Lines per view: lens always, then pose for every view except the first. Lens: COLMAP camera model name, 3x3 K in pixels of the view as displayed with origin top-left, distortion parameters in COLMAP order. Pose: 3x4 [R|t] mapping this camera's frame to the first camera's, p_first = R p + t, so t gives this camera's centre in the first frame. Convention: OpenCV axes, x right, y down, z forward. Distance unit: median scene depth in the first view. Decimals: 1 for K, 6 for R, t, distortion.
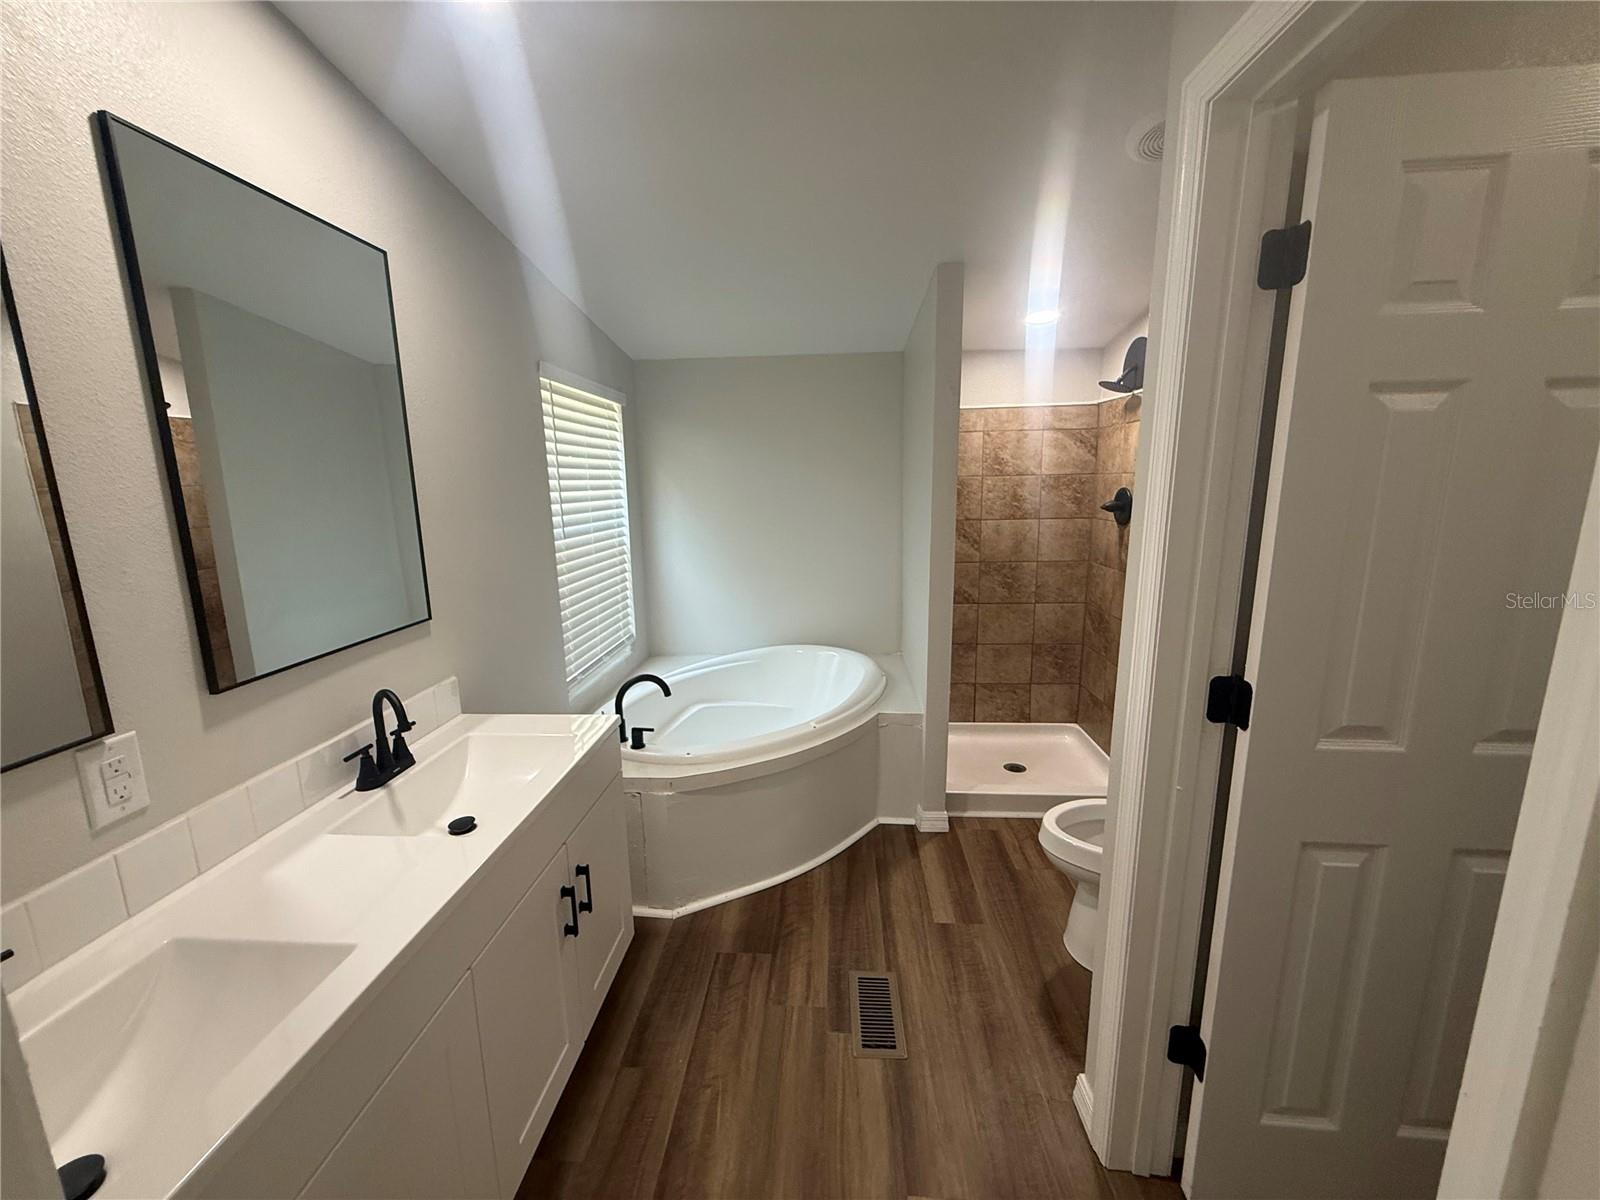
lens RADIAL K [[649.6, 0, 795.7], [0, 649.6, 603.2], [0, 0, 1]] dist [0.004463, -0.000839]
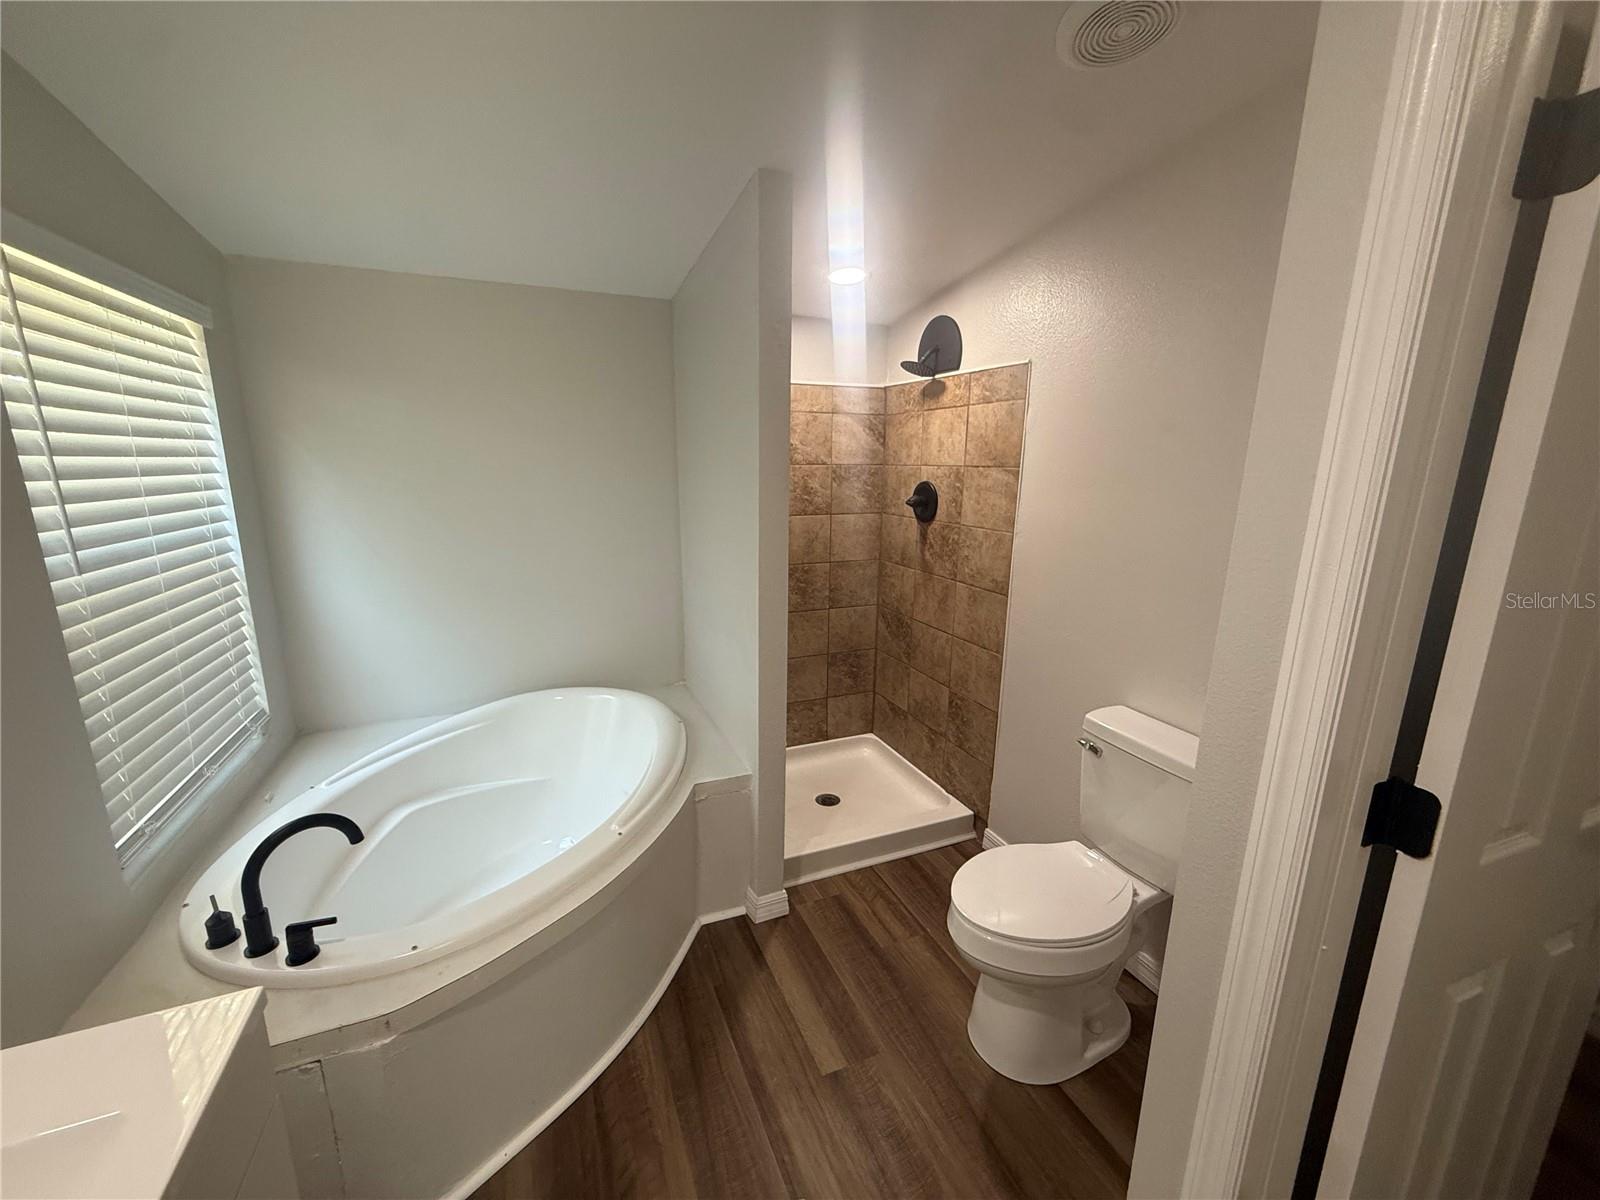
lens RADIAL K [[649.6, 0, 801.4], [0, 649.6, 603.0], [0, 0, 1]] dist [0.004463, -0.000839]
pose [[0.893839, -0.071086, 0.442718, -0.069045], [0.059295, 0.997421, 0.040439, -0.053280], [-0.444451, -0.009895, 0.895749, 0.251593]]
